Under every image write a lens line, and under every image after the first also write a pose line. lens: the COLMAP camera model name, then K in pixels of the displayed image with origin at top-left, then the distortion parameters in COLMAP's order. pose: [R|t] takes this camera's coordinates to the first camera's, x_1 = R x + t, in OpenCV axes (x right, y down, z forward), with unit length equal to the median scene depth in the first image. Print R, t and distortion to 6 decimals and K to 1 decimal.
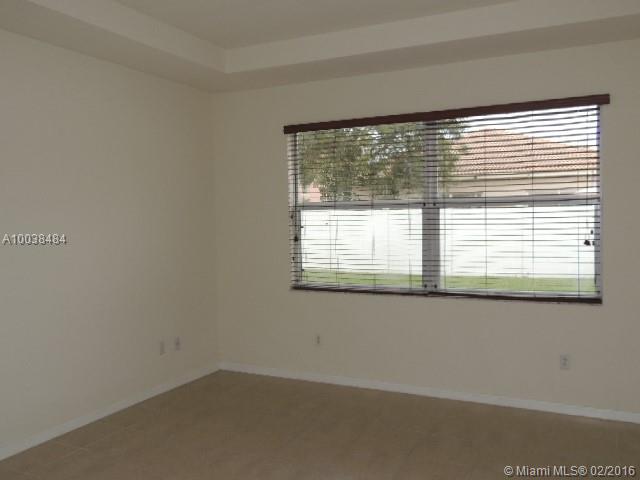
lens RADIAL K [[557.0, 0, 320.0], [0, 557.0, 240.0], [0, 0, 1]] dist [-0.007988, -0.002930]
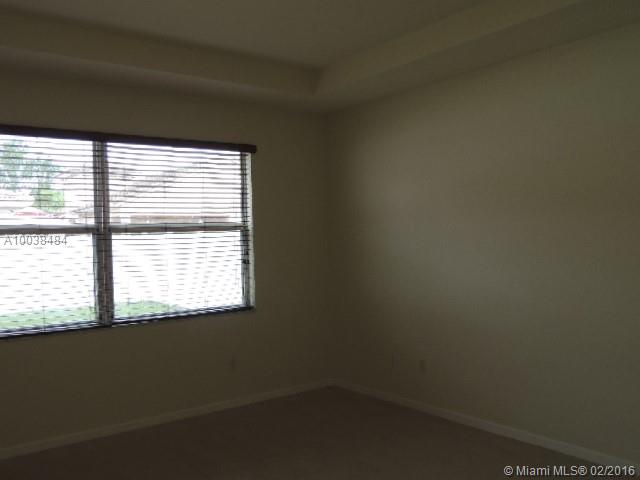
lens RADIAL K [[557.0, 0, 320.0], [0, 557.0, 240.0], [0, 0, 1]] dist [-0.007988, -0.002930]
pose [[0.473758, -0.004152, 0.880645, -0.458415], [0.057267, 0.998018, -0.026102, -0.001480], [-0.878791, 0.062798, 0.473056, 0.227561]]
